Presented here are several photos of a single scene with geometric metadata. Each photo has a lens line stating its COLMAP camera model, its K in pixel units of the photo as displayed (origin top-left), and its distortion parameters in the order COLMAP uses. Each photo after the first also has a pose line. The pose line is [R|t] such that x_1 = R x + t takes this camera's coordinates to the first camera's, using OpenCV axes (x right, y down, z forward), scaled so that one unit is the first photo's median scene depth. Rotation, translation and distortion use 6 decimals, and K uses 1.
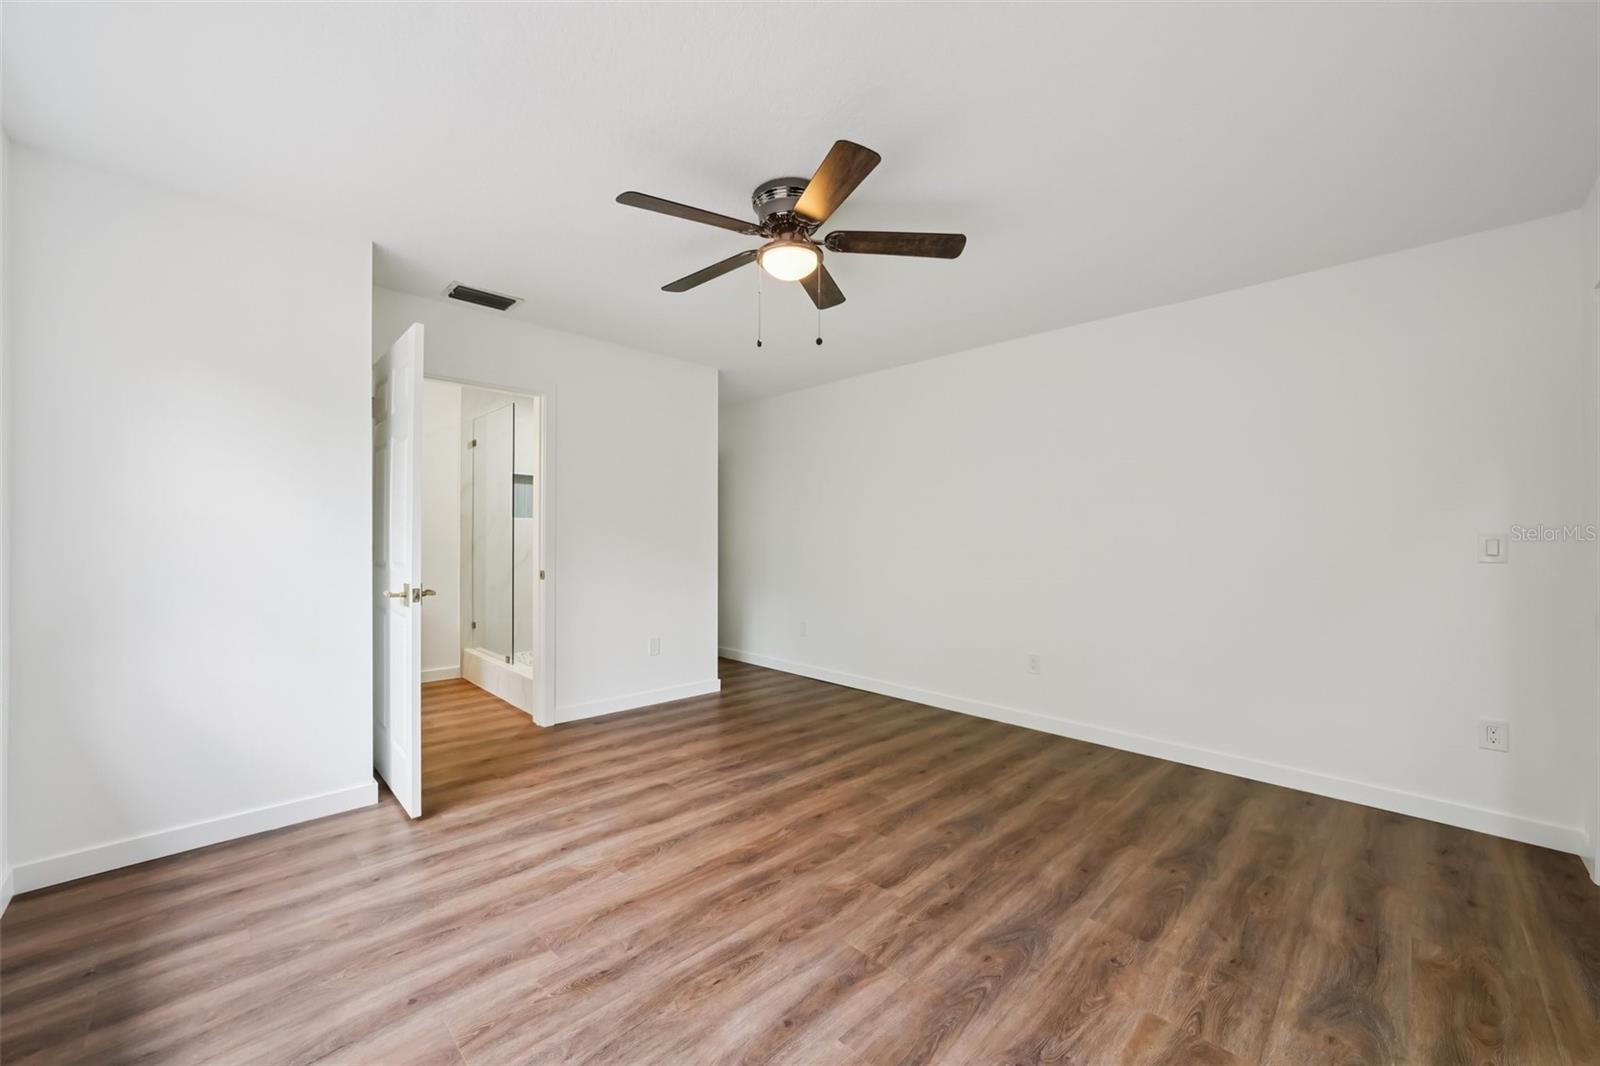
lens RADIAL K [[610.2, 0, 776.2], [0, 610.2, 533.8], [0, 0, 1]] dist [-0.011124, 0.002564]
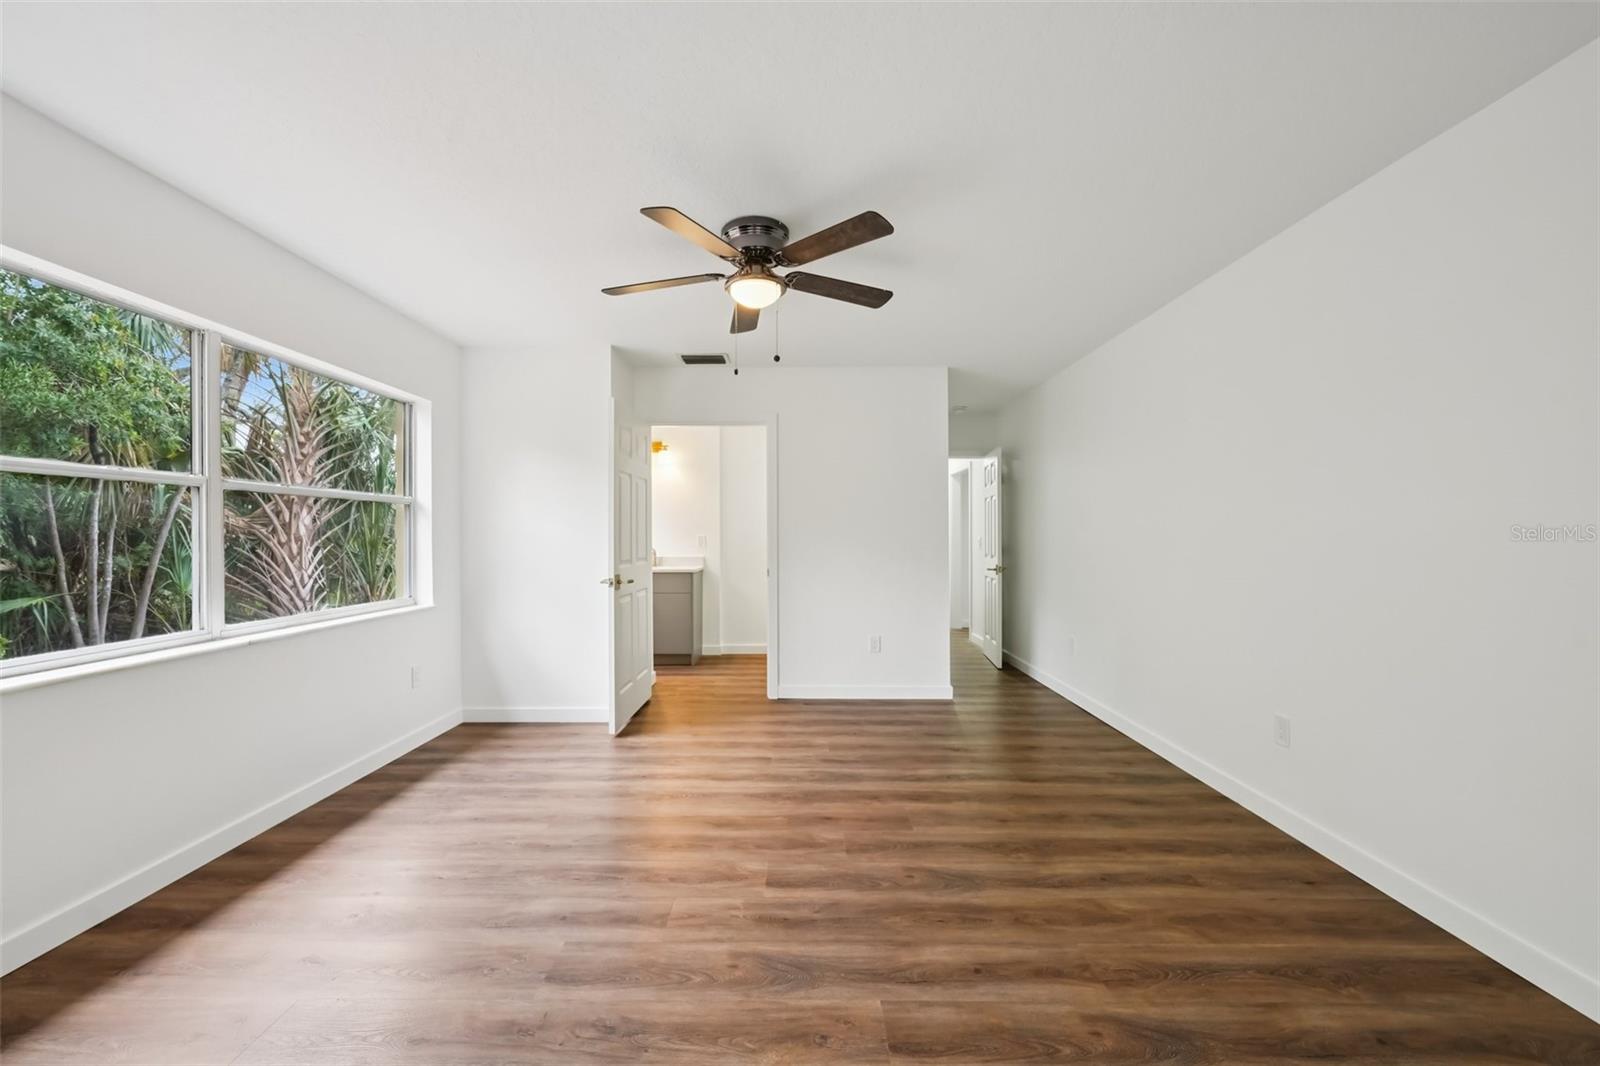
lens RADIAL K [[610.2, 0, 786.0], [0, 610.2, 541.9], [0, 0, 1]] dist [-0.011124, 0.002564]
pose [[0.723773, -0.001397, -0.690036, 0.759008], [0.011969, 0.999873, 0.010530, -0.010947], [0.689934, -0.015880, 0.723698, 0.232751]]
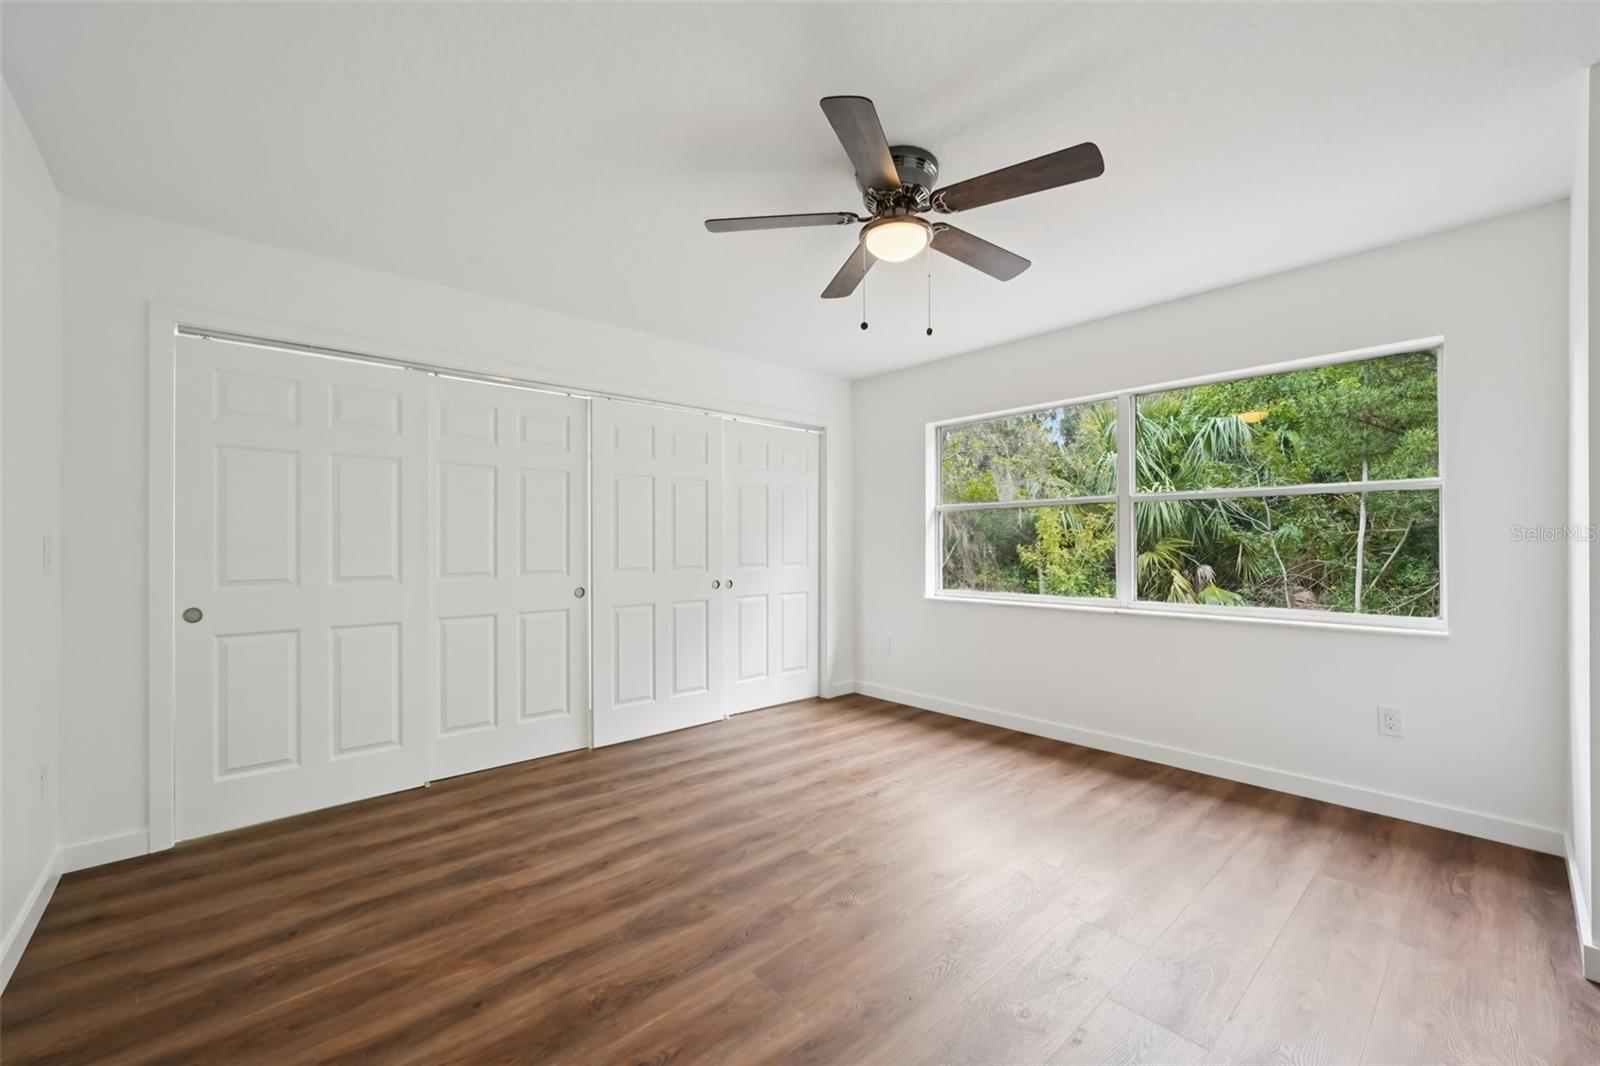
lens RADIAL K [[669.1, 0, 799.6], [0, 669.1, 535.6], [0, 0, 1]] dist [-0.003283, -0.000232]
pose [[-0.999994, -0.003056, 0.001574, 0.152975], [-0.003090, 0.999746, -0.022306, 0.016990], [-0.001505, -0.022310, -0.999750, 1.872358]]
